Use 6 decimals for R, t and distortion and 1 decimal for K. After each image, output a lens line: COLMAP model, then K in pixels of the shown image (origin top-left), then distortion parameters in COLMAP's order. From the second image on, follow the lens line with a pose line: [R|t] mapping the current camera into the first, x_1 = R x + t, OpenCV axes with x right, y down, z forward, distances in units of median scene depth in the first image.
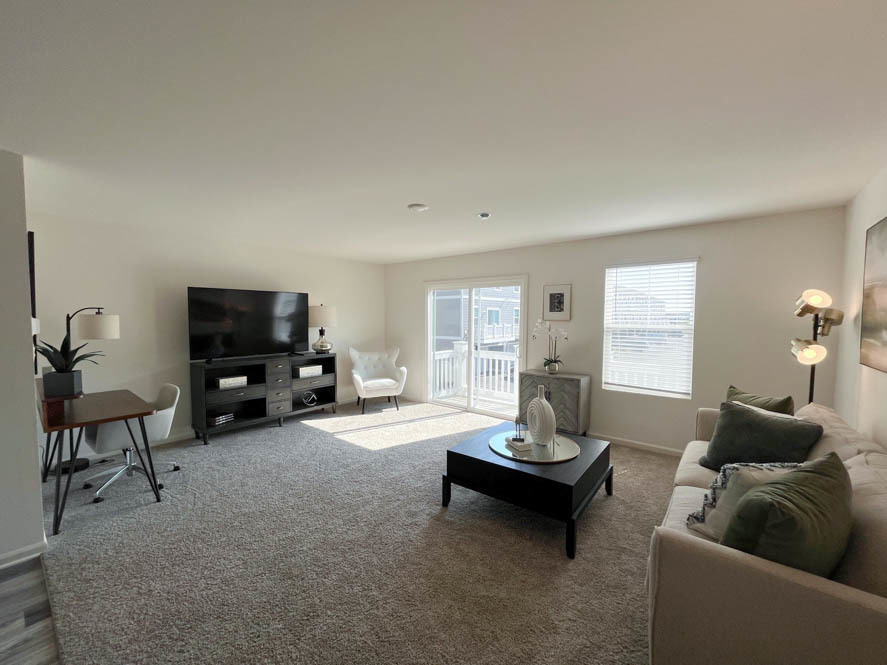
lens RADIAL K [[357.8, 0, 445.6], [0, 357.8, 335.5], [0, 0, 1]] dist [-0.000938, -0.000327]
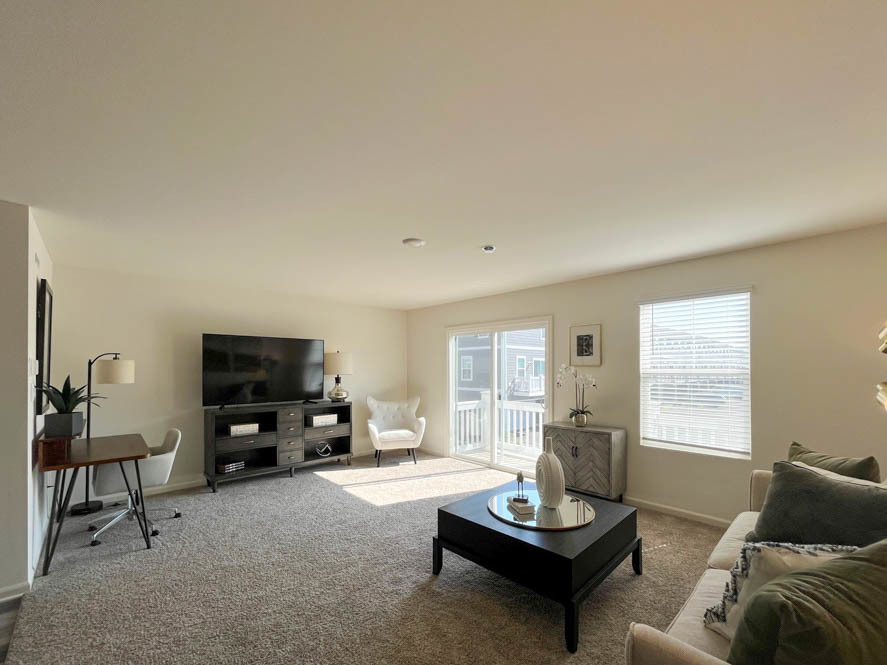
lens RADIAL K [[372.8, 0, 443.2], [0, 372.8, 366.2], [0, 0, 1]] dist [-0.001398, -0.000309]
pose [[0.990802, -0.004215, -0.135253, 0.110604], [-0.003944, 0.998190, -0.060002, 0.019392], [0.135261, 0.059984, 0.988993, 0.056672]]
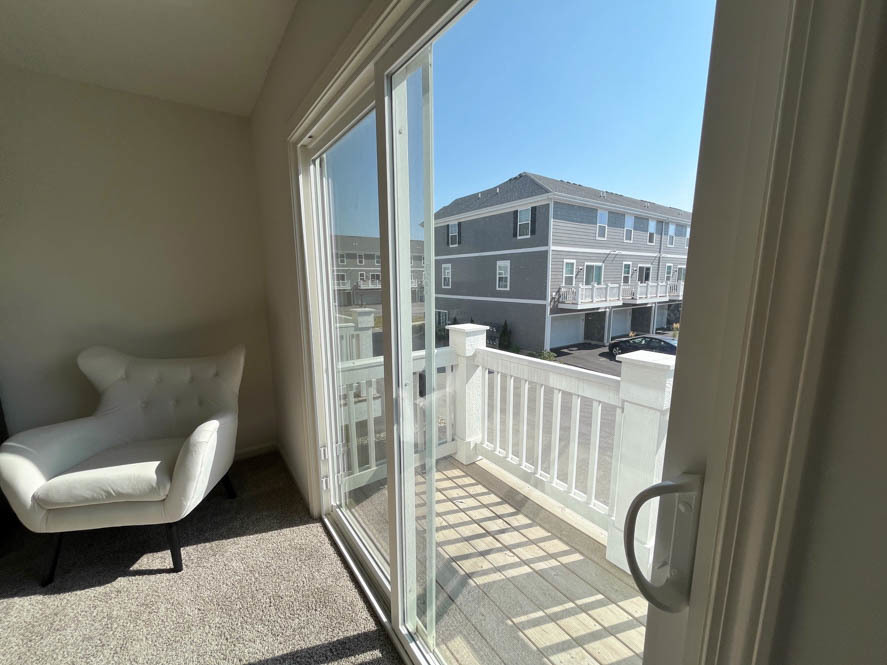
lens RADIAL K [[357.8, 0, 445.6], [0, 357.8, 335.5], [0, 0, 1]] dist [-0.000938, -0.000327]
pose [[0.965054, 0.034201, -0.259811, 0.236423], [-0.005771, 0.993980, 0.109407, -0.028969], [0.261988, -0.104084, 0.959442, 1.245904]]
